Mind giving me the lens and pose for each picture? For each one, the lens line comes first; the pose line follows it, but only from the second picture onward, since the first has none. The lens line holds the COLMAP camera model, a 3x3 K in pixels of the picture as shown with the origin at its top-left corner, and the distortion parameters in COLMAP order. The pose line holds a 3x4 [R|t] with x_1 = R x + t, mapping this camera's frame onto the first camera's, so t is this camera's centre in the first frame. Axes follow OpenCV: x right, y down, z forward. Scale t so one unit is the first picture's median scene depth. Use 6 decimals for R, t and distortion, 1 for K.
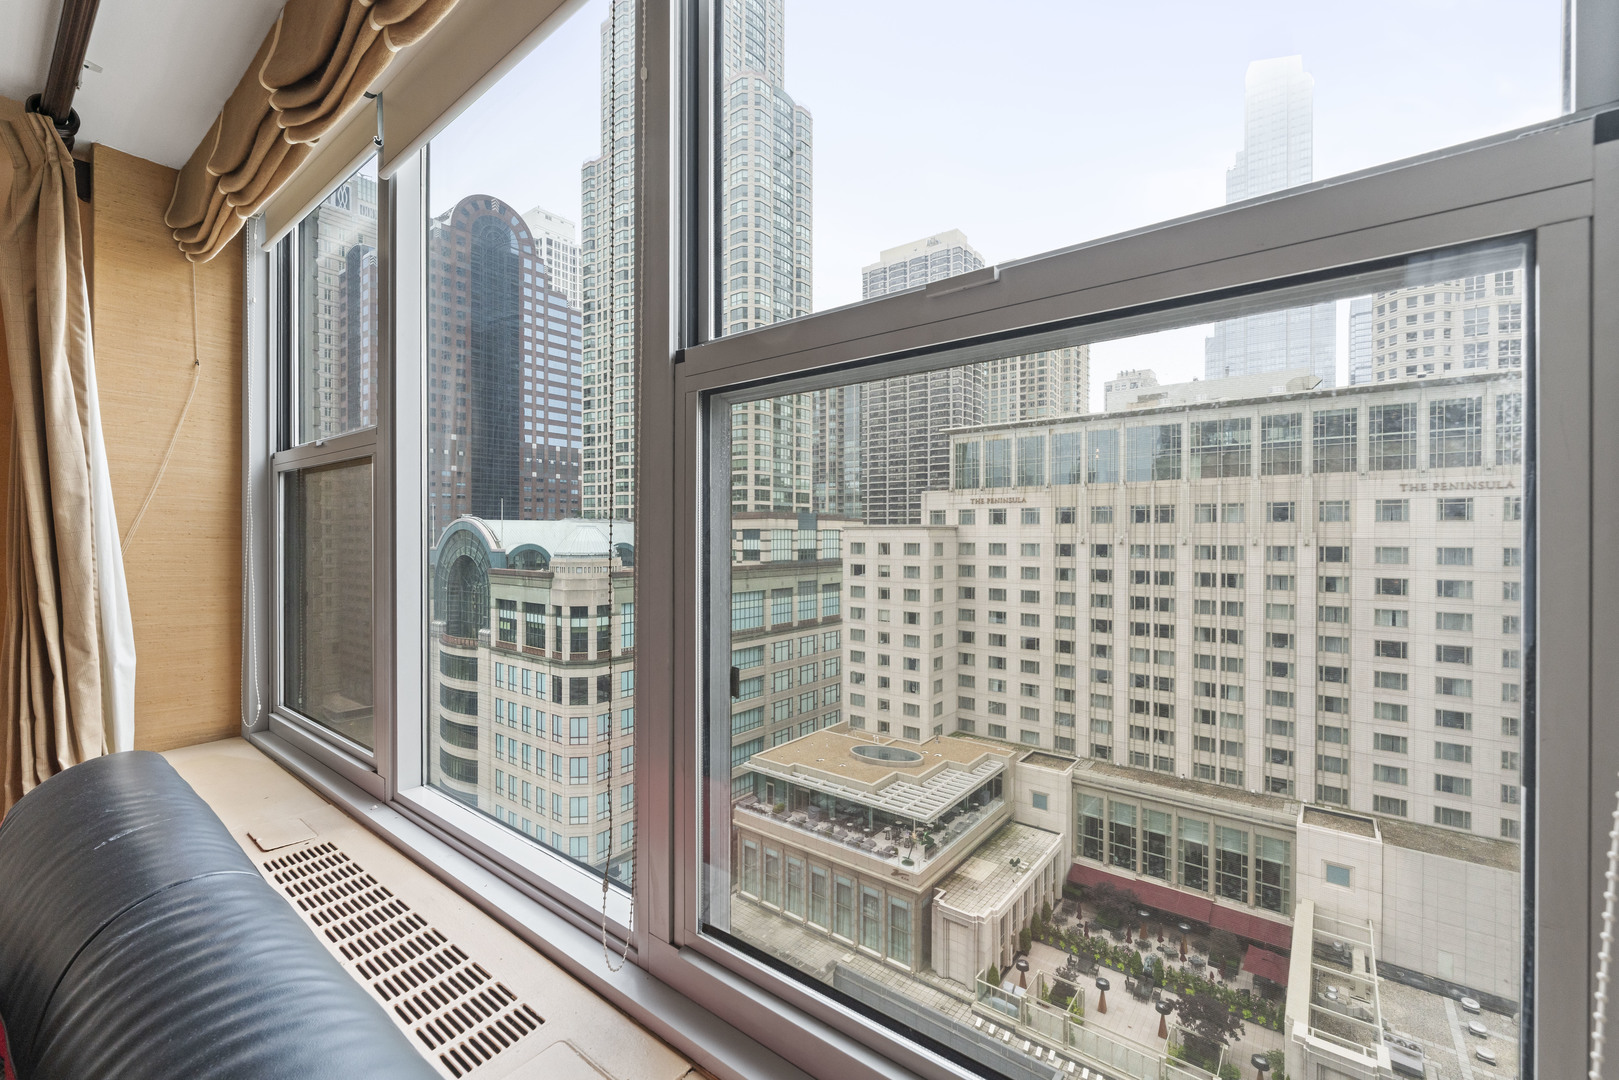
lens RADIAL K [[665.2, 0, 787.8], [0, 665.2, 529.5], [0, 0, 1]] dist [0.002242, -0.001319]
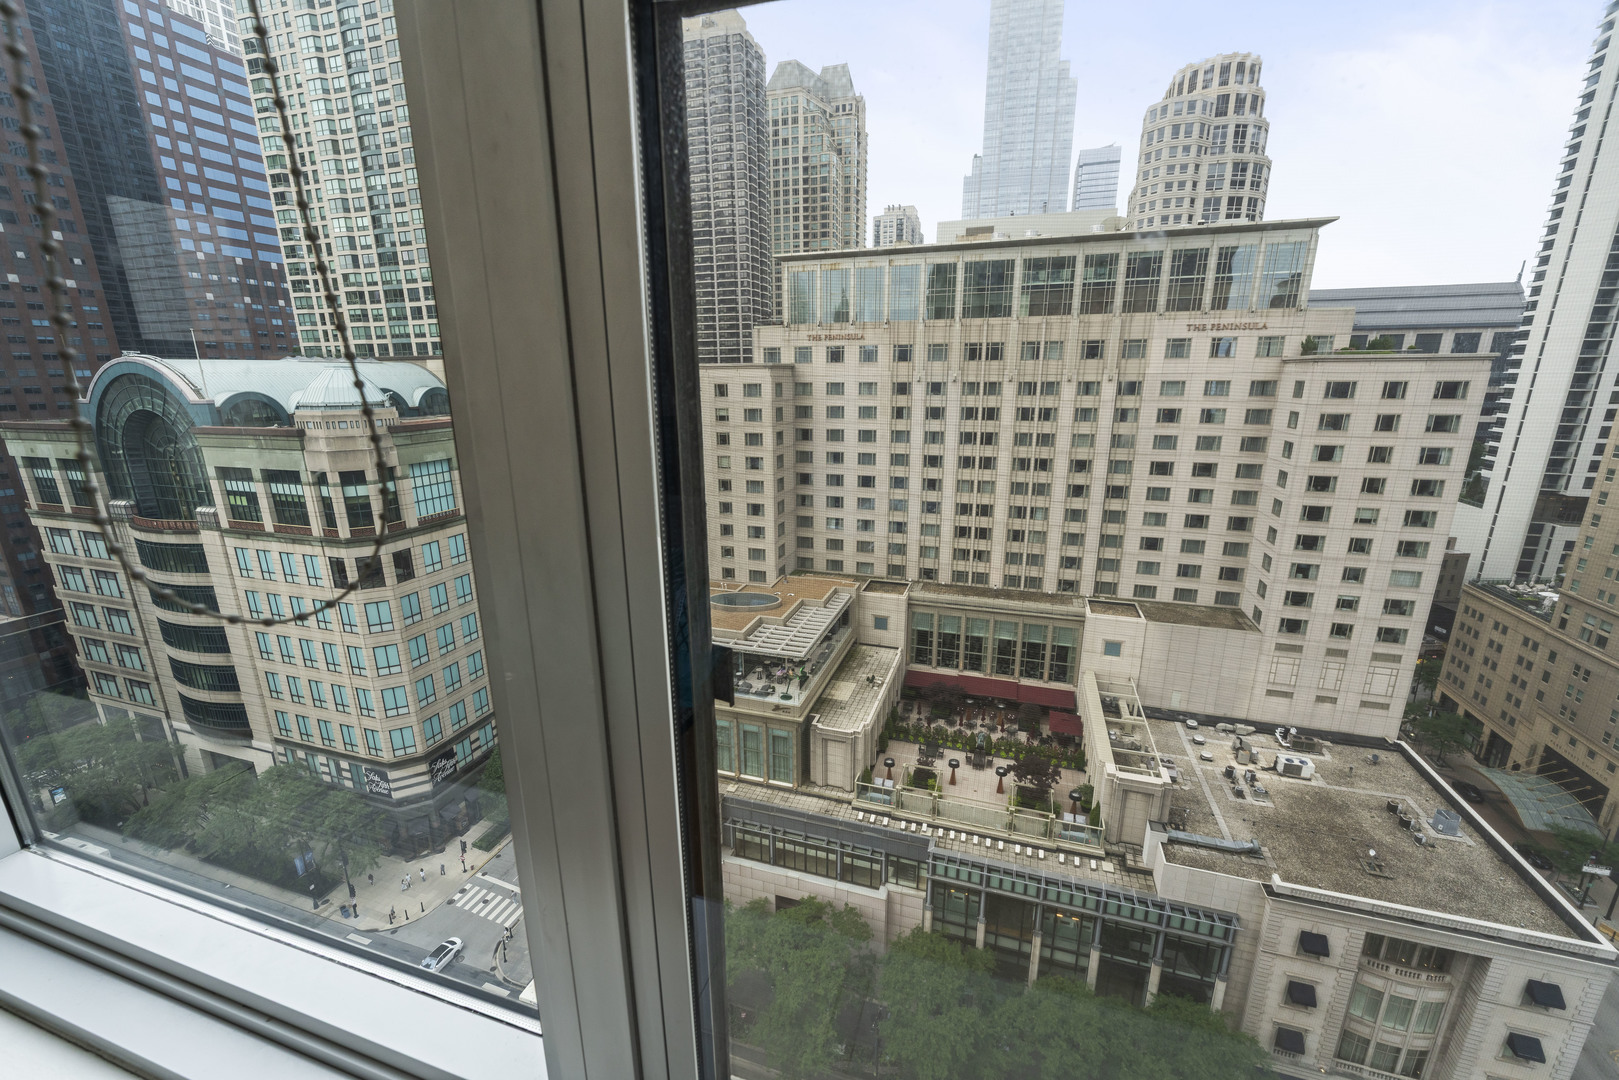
lens RADIAL K [[665.2, 0, 805.1], [0, 665.2, 548.9], [0, 0, 1]] dist [0.002242, -0.001319]
pose [[0.938800, -0.096445, 0.330684, -0.080064], [0.007055, 0.965186, 0.261470, 0.000266], [-0.344389, -0.243135, 0.906797, 0.065357]]
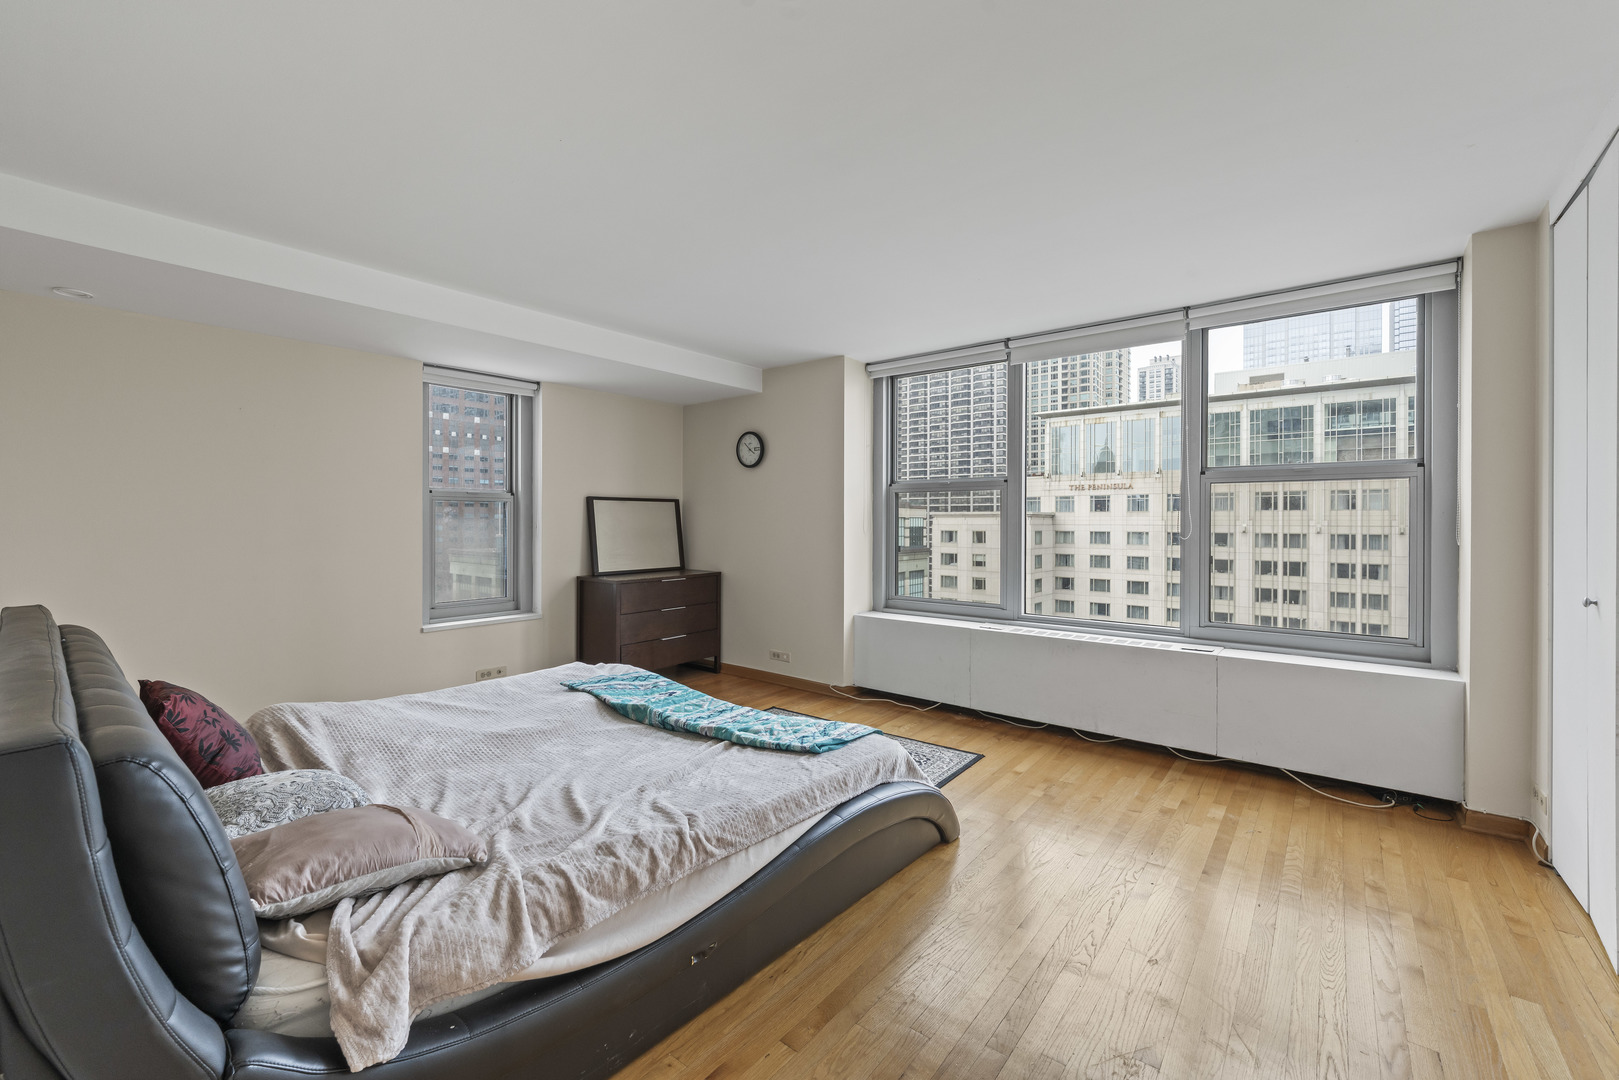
lens RADIAL K [[665.2, 0, 800.3], [0, 665.2, 518.0], [0, 0, 1]] dist [0.002242, -0.001319]
pose [[0.999752, 0.001914, -0.022208, -0.099764], [-0.001873, 0.999997, 0.001850, 0.000334], [0.022211, -0.001808, 0.999752, 0.034186]]
